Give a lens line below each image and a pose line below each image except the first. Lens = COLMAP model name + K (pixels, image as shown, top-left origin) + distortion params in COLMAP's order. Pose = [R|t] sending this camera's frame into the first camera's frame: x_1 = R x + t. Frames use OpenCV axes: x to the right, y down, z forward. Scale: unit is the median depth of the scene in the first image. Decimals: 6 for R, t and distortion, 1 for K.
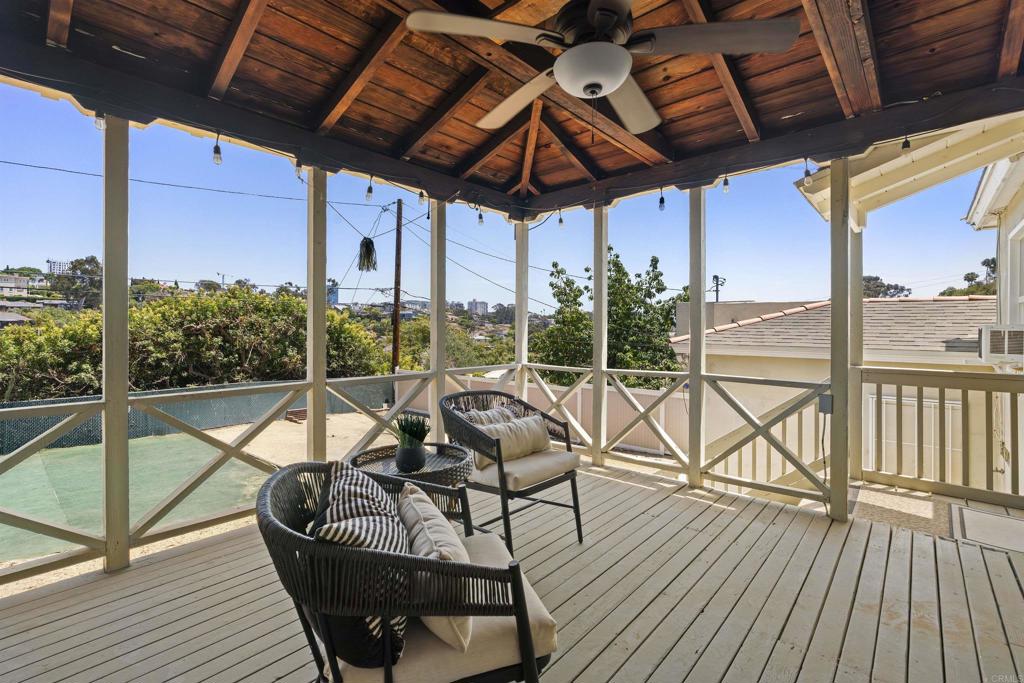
lens RADIAL K [[467.0, 0, 513.2], [0, 467.0, 330.9], [0, 0, 1]] dist [-0.004071, 0.002761]
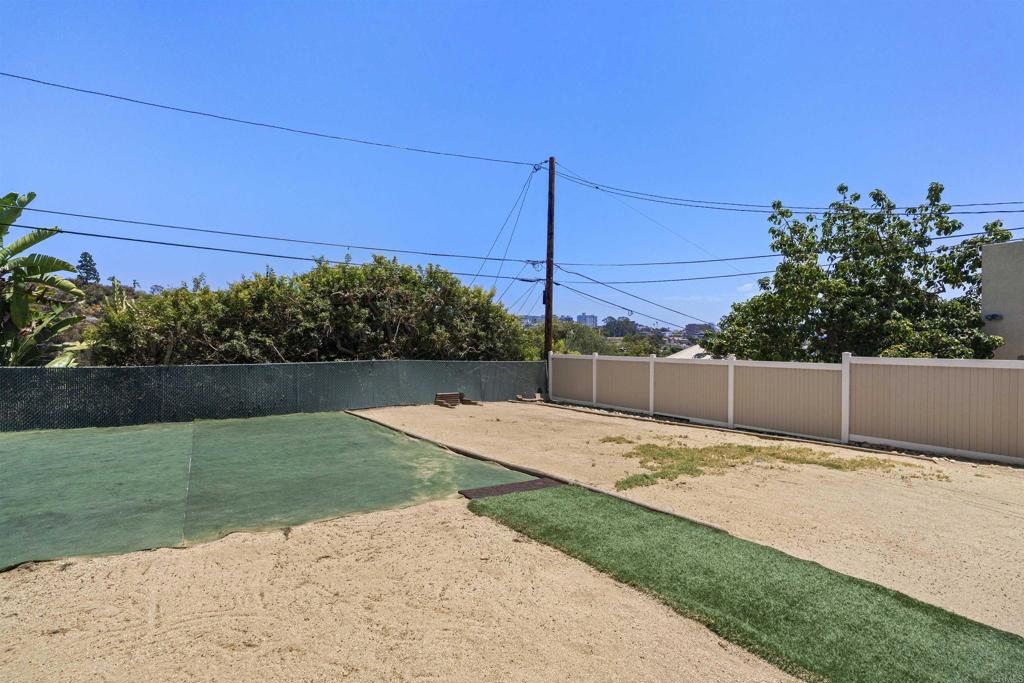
lens RADIAL K [[467.0, 0, 515.9], [0, 467.0, 347.5], [0, 0, 1]] dist [-0.004071, 0.002761]
pose [[0.973209, 0.002039, -0.229912, -0.145966], [-0.000024, 0.999962, 0.008764, 0.079535], [0.229921, -0.008524, 0.973172, 0.194998]]
